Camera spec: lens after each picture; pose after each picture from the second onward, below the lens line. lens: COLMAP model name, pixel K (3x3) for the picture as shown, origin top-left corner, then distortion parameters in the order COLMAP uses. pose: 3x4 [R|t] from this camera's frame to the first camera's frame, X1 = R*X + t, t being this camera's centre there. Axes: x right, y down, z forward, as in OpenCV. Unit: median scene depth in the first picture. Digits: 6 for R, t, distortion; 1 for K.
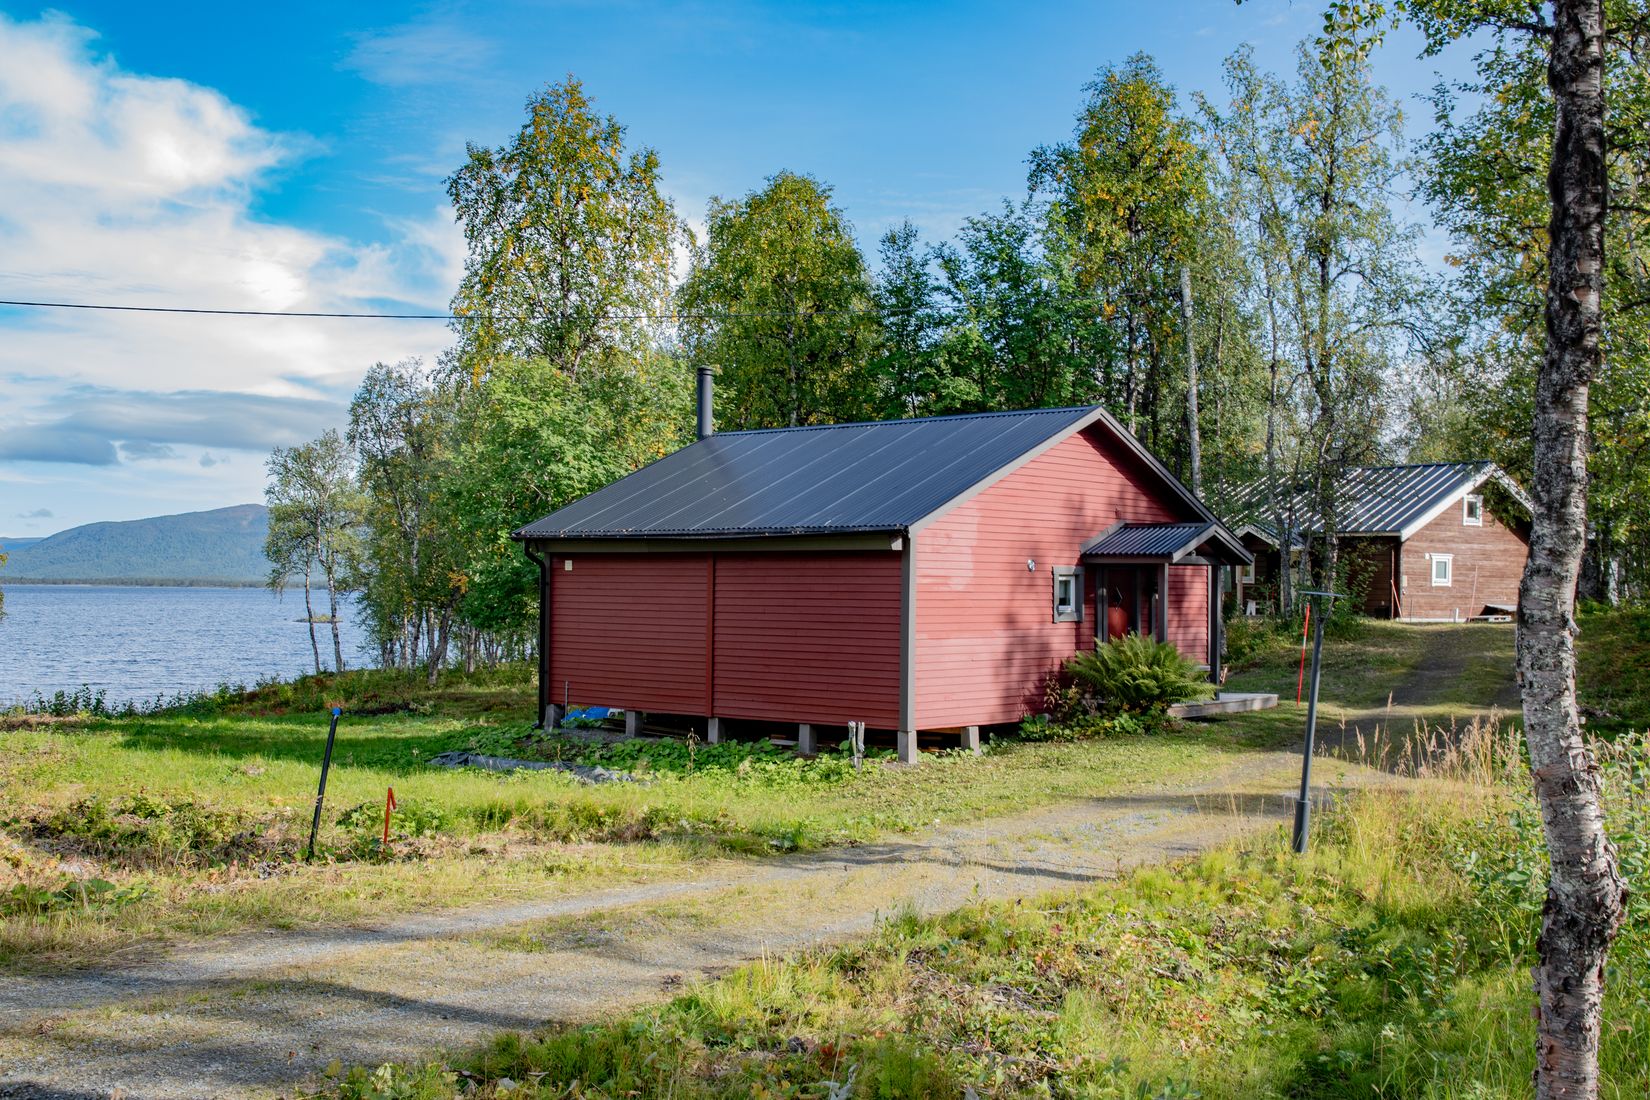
lens RADIAL K [[1880.4, 0, 749.3], [0, 1880.4, 520.6], [0, 0, 1]] dist [0.035791, 0.000000]
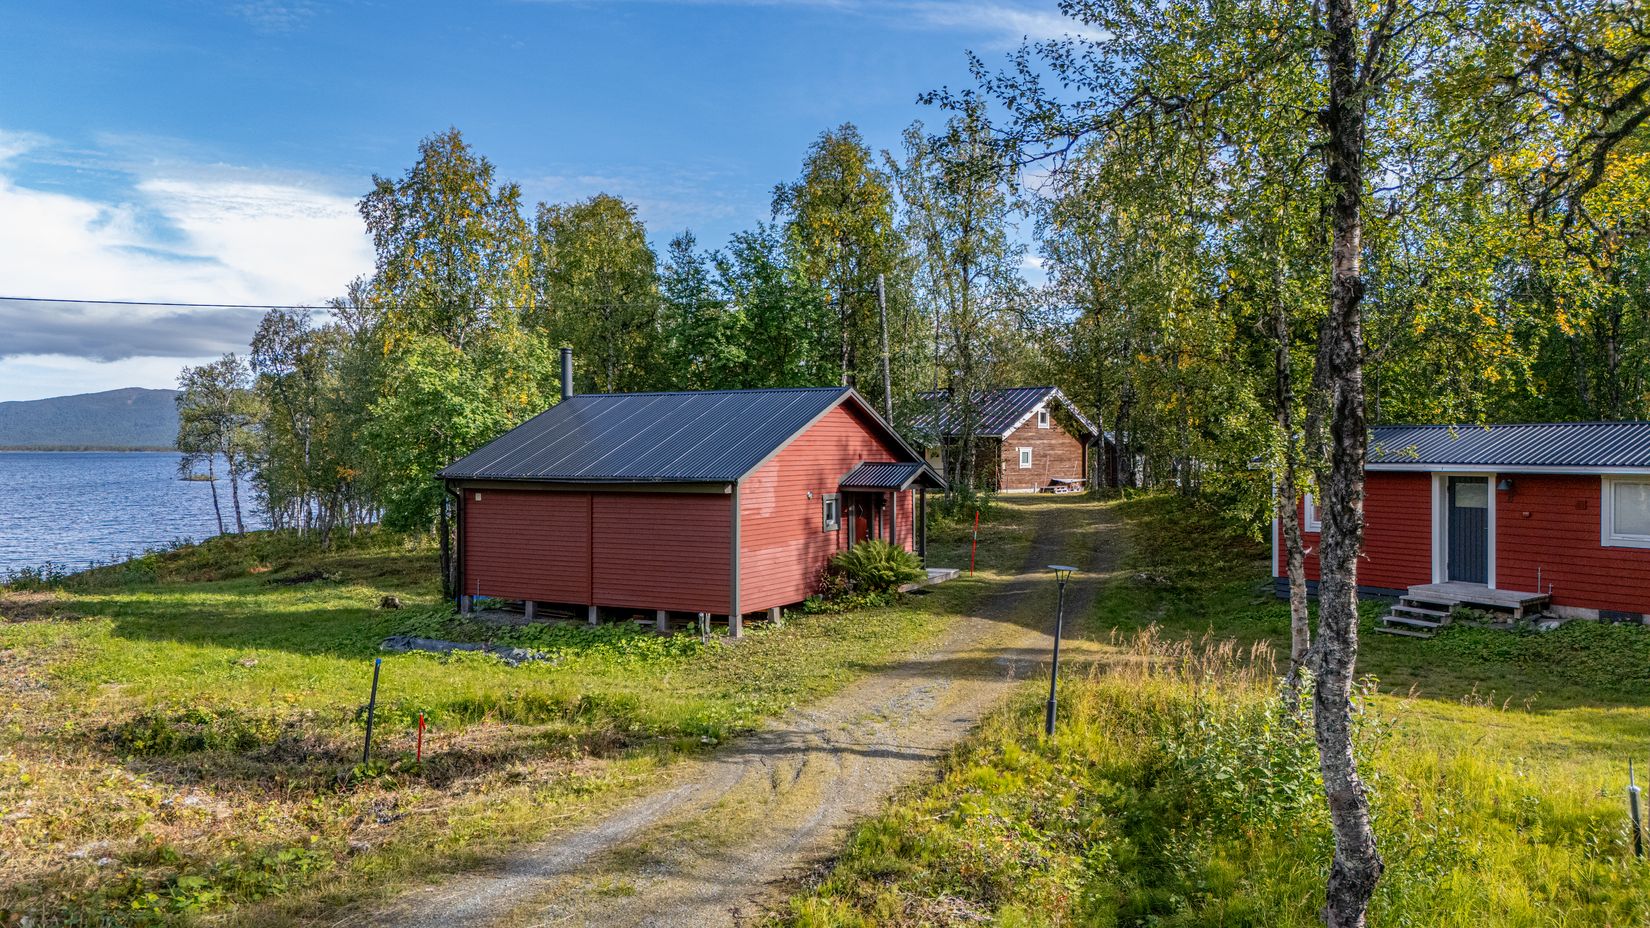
lens RADIAL K [[1295.5, 0, 826.2], [0, 1295.5, 451.2], [0, 0, 1]] dist [0.048487, -0.030022]
pose [[0.974242, -0.017957, 0.224789, -0.047078], [0.008298, 0.999004, 0.043840, -0.039289], [-0.225352, -0.040845, 0.973421, -0.000200]]
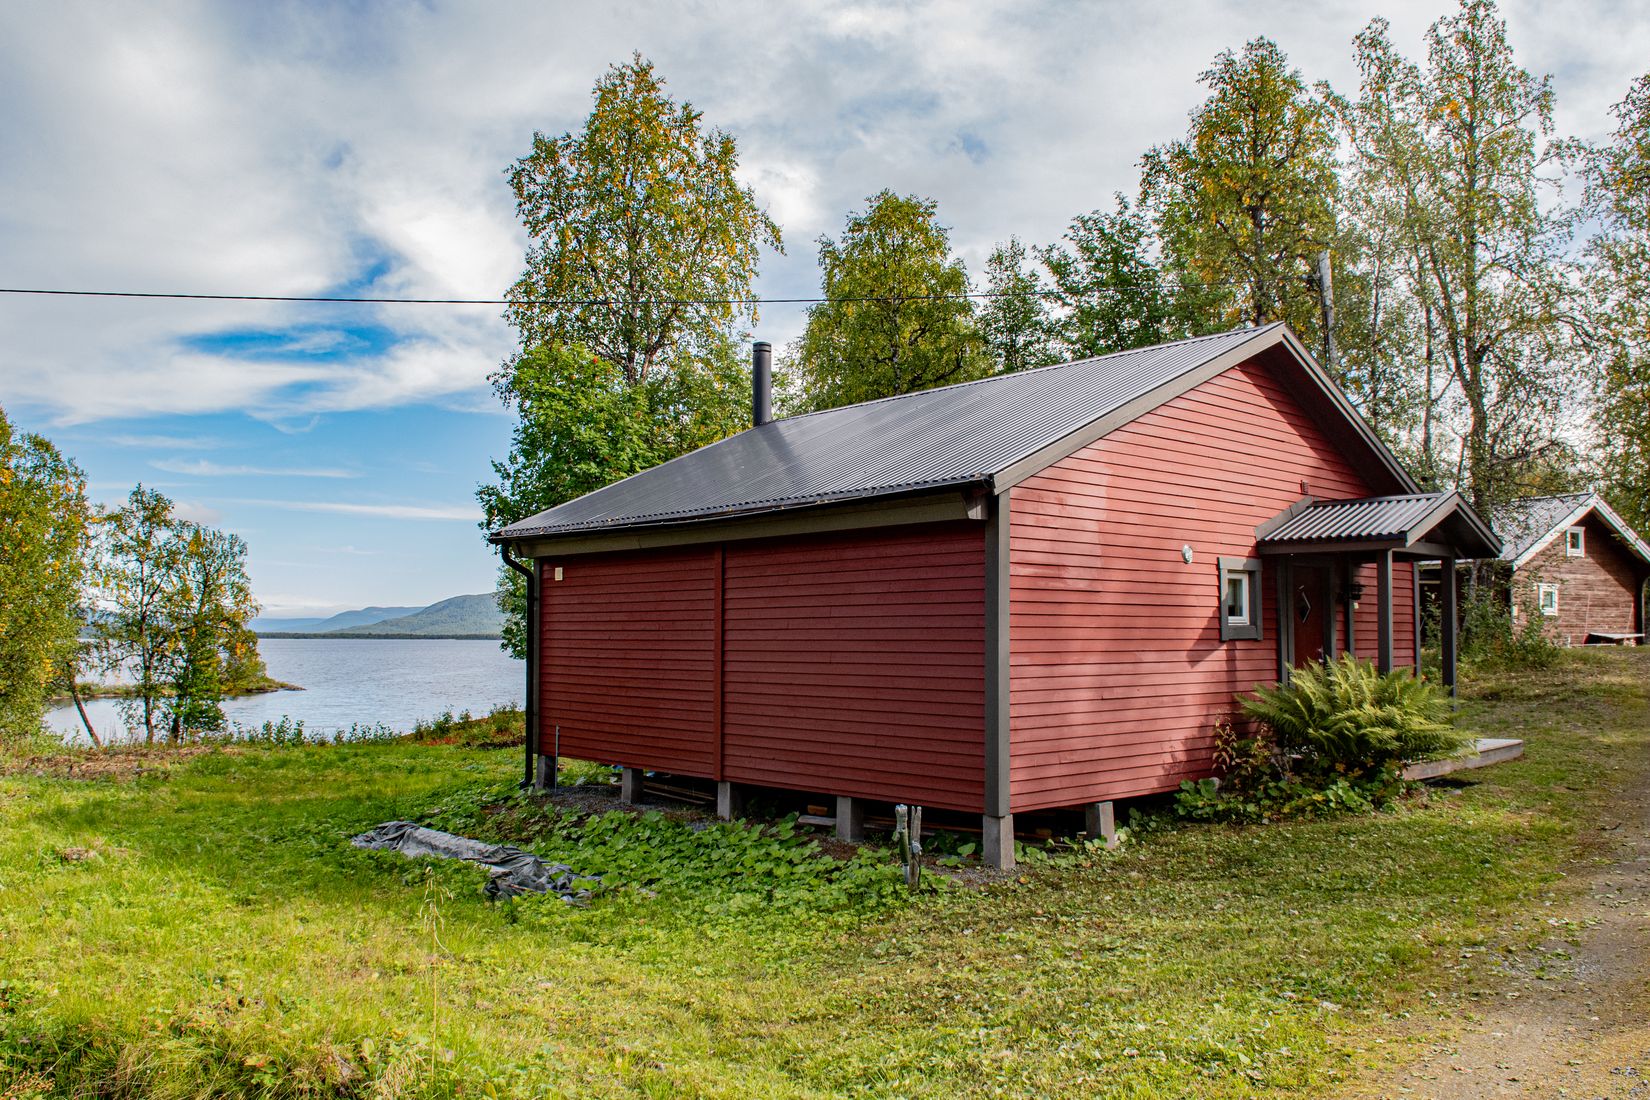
lens RADIAL K [[1346.4, 0, 824.5], [0, 1346.4, 557.5], [0, 0, 1]] dist [-0.012293, -0.026065]
pose [[0.997499, -0.012063, -0.069646, 0.038237], [0.010392, 0.999651, -0.024300, 0.024628], [0.069915, 0.023516, 0.997276, 0.361010]]
